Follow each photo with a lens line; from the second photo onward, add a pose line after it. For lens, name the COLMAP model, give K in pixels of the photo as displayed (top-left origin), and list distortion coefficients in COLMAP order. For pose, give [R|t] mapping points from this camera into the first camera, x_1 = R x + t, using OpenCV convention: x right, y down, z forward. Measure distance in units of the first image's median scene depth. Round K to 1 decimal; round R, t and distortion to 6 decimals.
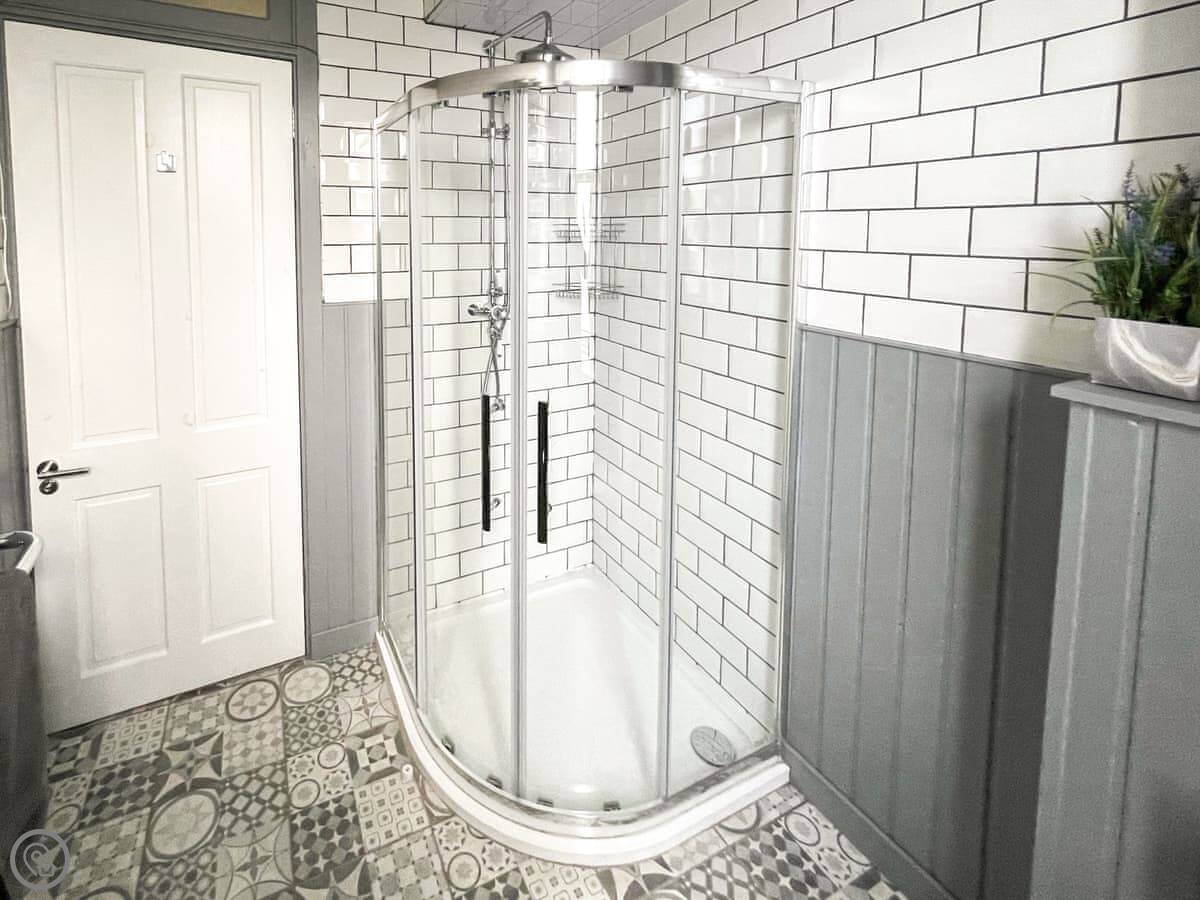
lens RADIAL K [[1411.1, 0, 600.0], [0, 1411.1, 450.0], [0, 0, 1]] dist [0.003828, -0.041012]
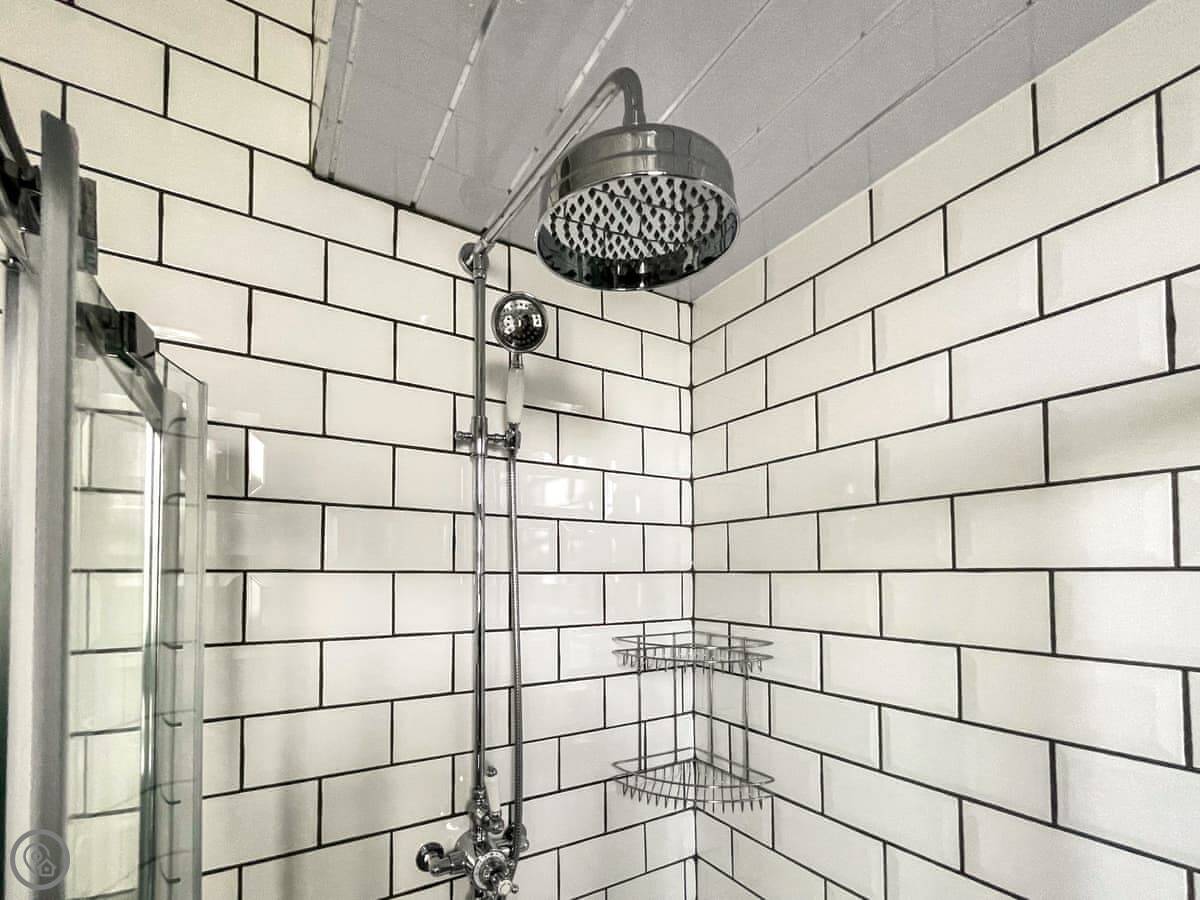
lens RADIAL K [[1411.1, 0, 600.0], [0, 1411.1, 450.0], [0, 0, 1]] dist [0.003828, -0.041012]
pose [[0.999780, -0.013795, -0.015823, -0.032750], [0.009435, 0.968629, -0.248331, -0.116151], [0.018752, 0.248127, 0.968546, 0.591563]]
